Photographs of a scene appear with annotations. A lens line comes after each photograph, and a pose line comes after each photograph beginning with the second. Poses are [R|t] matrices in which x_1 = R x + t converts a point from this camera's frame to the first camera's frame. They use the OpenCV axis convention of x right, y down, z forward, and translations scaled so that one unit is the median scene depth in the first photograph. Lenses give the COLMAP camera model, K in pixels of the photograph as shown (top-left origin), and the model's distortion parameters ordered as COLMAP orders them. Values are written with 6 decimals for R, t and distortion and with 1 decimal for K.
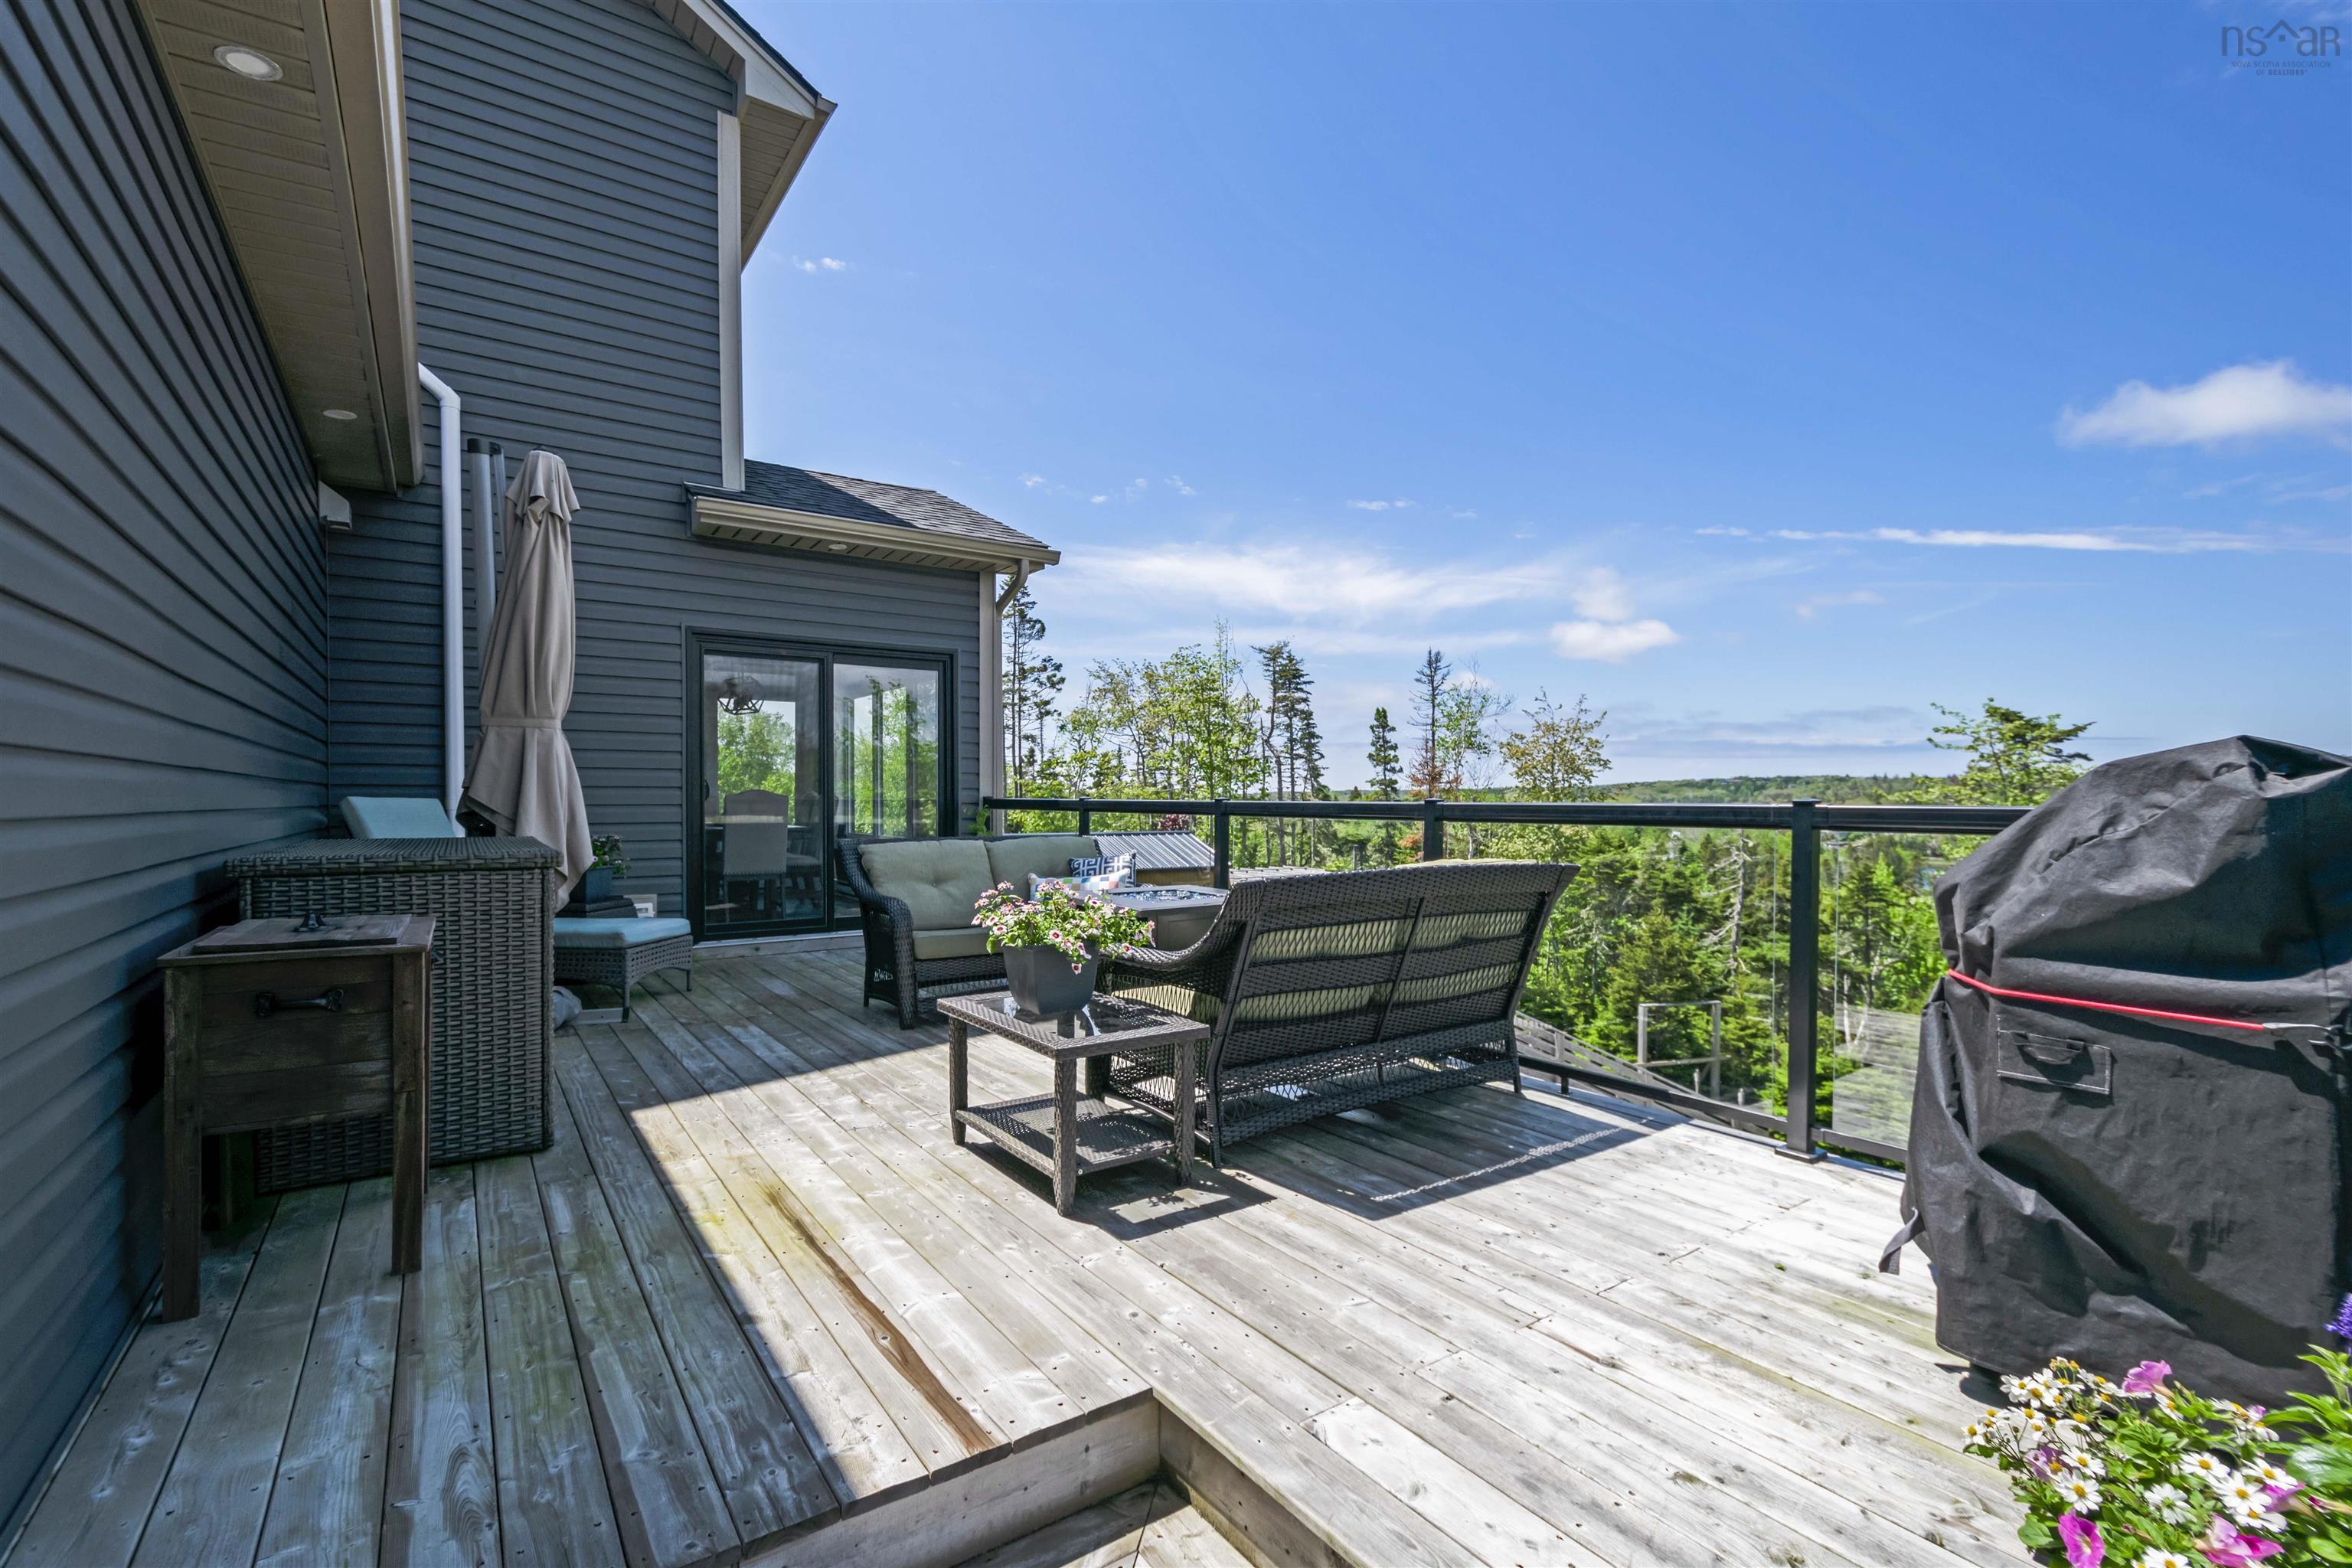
lens RADIAL K [[1058.7, 0, 1176.0], [0, 1058.7, 784.0], [0, 0, 1]] dist [-0.000917, 0.000044]
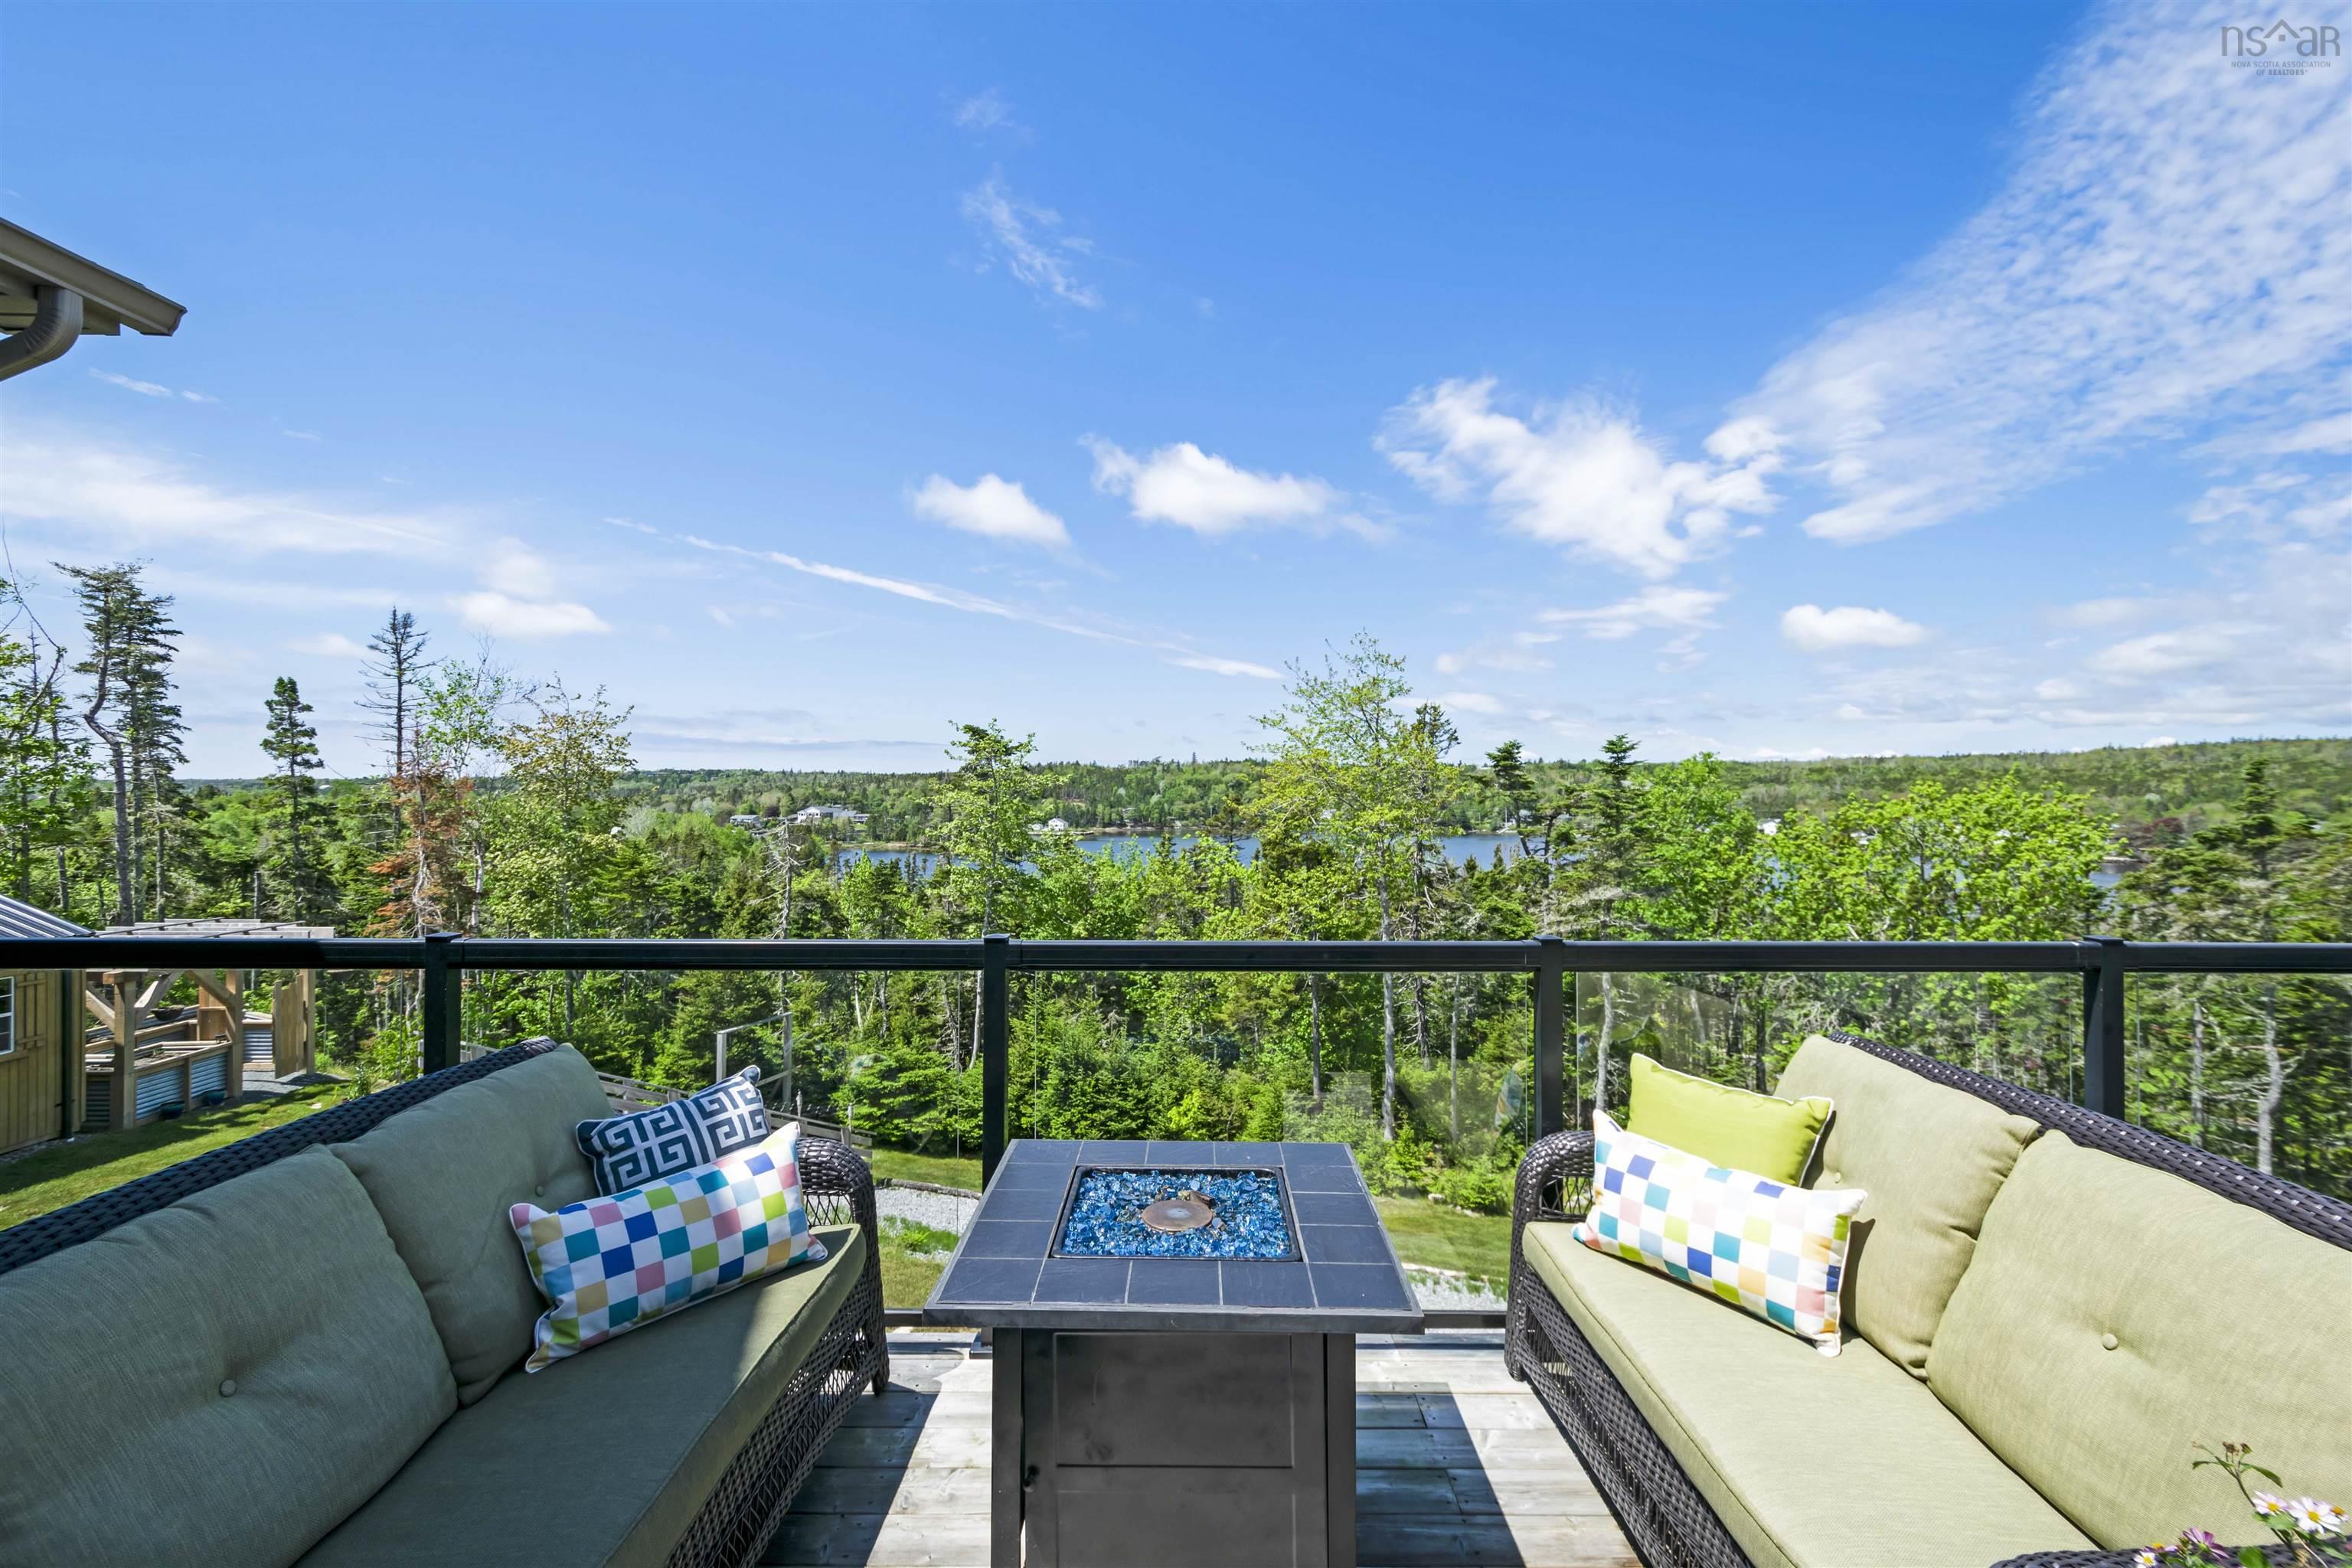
lens RADIAL K [[1035.1, 0, 1190.7], [0, 1035.1, 775.6], [0, 0, 1]] dist [-0.000339, -0.000315]
pose [[0.563045, 0.011139, 0.826351, -0.043950], [-0.012053, 0.999914, -0.005266, -0.008685], [-0.826338, -0.006995, 0.563131, 0.090197]]
